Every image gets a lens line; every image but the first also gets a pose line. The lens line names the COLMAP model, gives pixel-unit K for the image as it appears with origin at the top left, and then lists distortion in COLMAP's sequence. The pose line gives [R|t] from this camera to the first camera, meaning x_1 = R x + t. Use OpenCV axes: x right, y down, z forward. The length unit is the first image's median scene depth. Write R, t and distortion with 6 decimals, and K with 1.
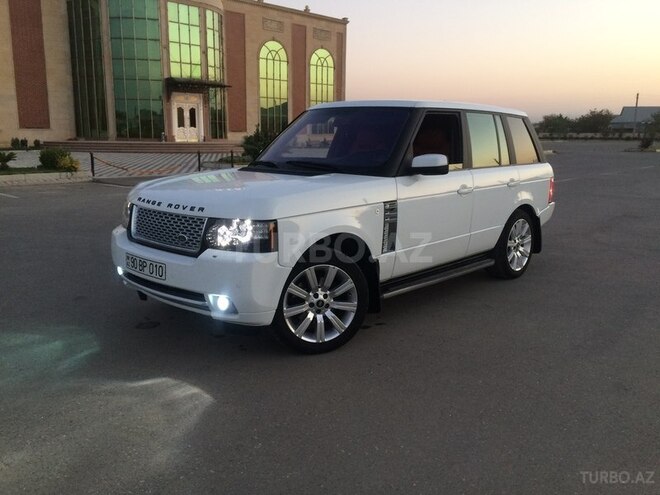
lens RADIAL K [[560.8, 0, 331.3], [0, 560.8, 246.5], [0, 0, 1]] dist [0.053432, -0.072340]
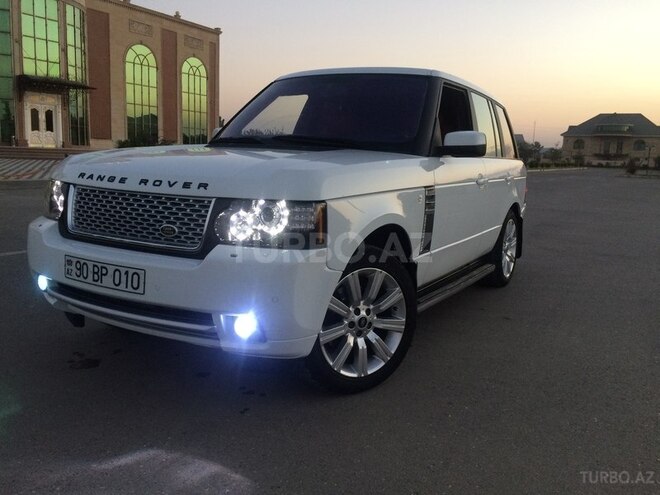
lens RADIAL K [[560.8, 0, 329.6], [0, 560.8, 246.5], [0, 0, 1]] dist [0.053432, -0.072340]
pose [[0.973432, -0.005370, 0.228915, -0.182147], [0.011961, 0.999553, -0.027415, 0.019489], [-0.228665, 0.029425, 0.973060, 0.247912]]
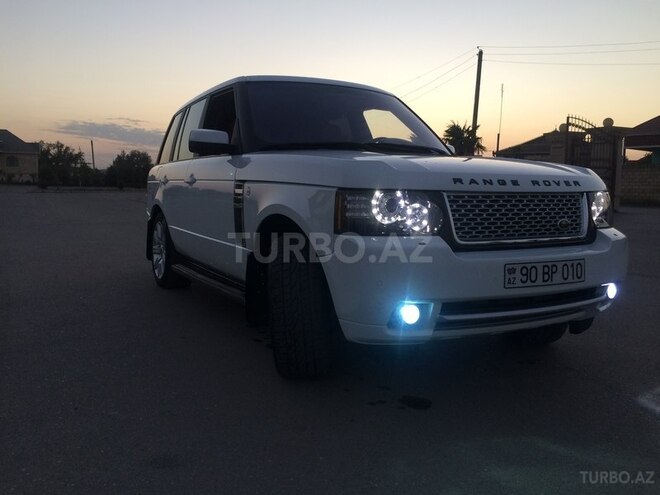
lens RADIAL K [[560.8, 0, 322.4], [0, 560.8, 236.2], [0, 0, 1]] dist [0.053432, -0.072340]
pose [[0.341031, -0.089646, 0.935768, -0.839775], [0.177295, 0.983712, 0.029625, -0.060155], [-0.923182, 0.155804, 0.351370, 0.811513]]
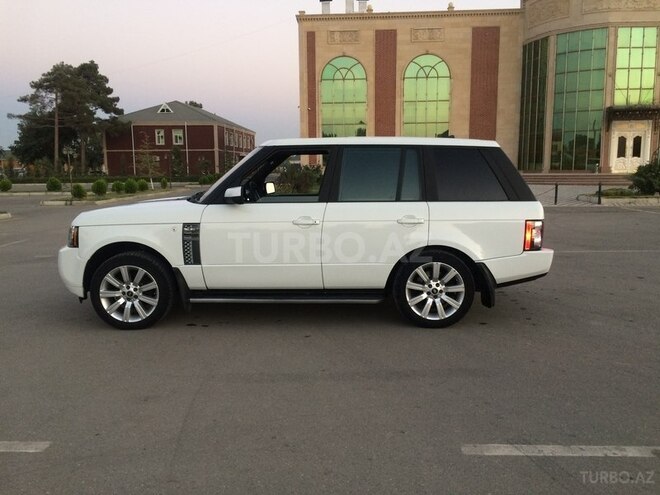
lens RADIAL K [[560.8, 0, 331.3], [0, 560.8, 242.1], [0, 0, 1]] dist [0.053432, -0.072340]
pose [[0.671880, 0.084079, -0.735873, 1.060243], [-0.129691, 0.991541, -0.005121, -0.064377], [0.729217, 0.098877, 0.677101, 0.335860]]
